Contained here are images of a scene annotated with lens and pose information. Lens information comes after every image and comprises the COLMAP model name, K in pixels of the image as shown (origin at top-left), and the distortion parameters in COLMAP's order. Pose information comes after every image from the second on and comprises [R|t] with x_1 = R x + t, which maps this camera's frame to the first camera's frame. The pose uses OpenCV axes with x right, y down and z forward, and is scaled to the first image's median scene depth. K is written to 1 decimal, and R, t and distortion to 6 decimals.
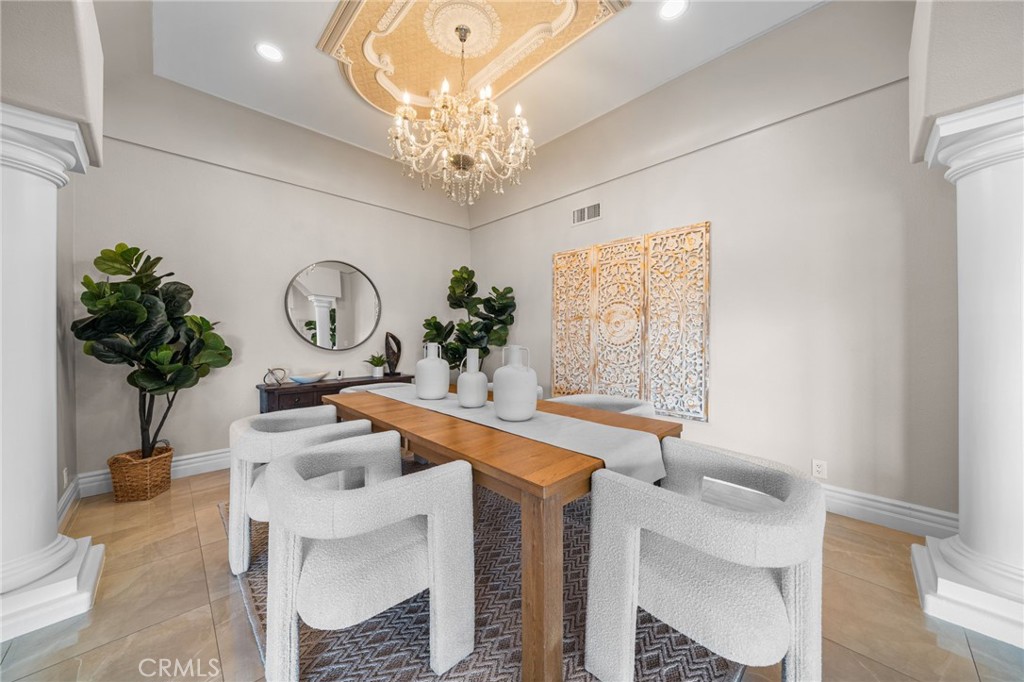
lens RADIAL K [[350.6, 0, 506.6], [0, 350.6, 338.4], [0, 0, 1]] dist [-0.003096, -0.000100]
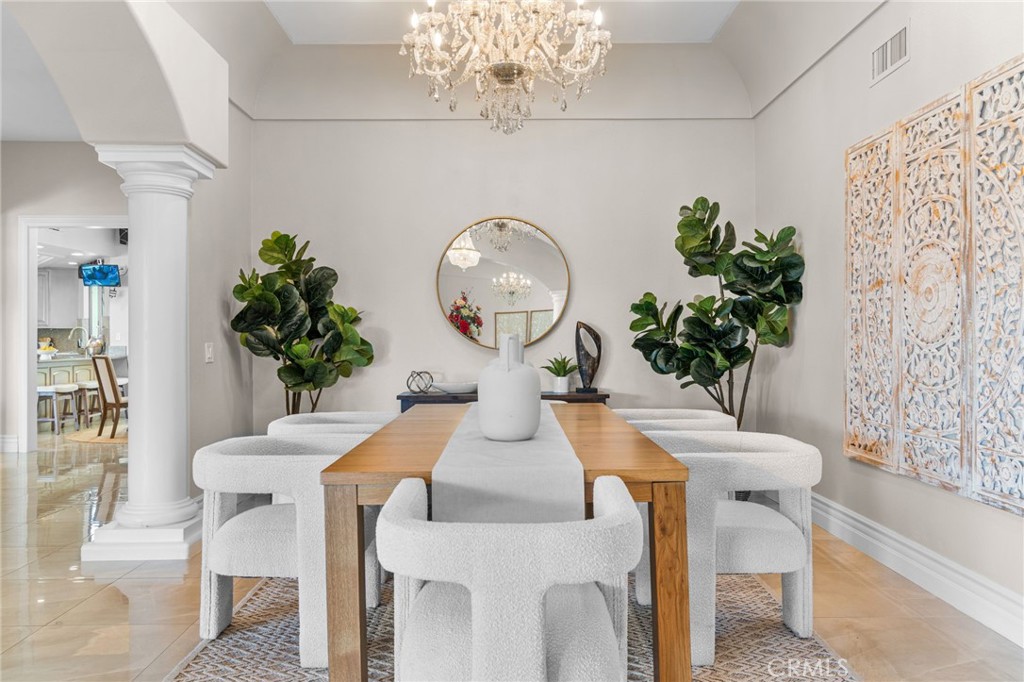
lens RADIAL K [[744.3, 0, 513.2], [0, 744.3, 340.2], [0, 0, 1]] dist [0.014643, 0.001704]
pose [[0.738370, 0.001887, -0.674394, 0.595829], [-0.001595, 0.999998, 0.001052, 0.017462], [0.674394, 0.000299, 0.738371, -0.053989]]
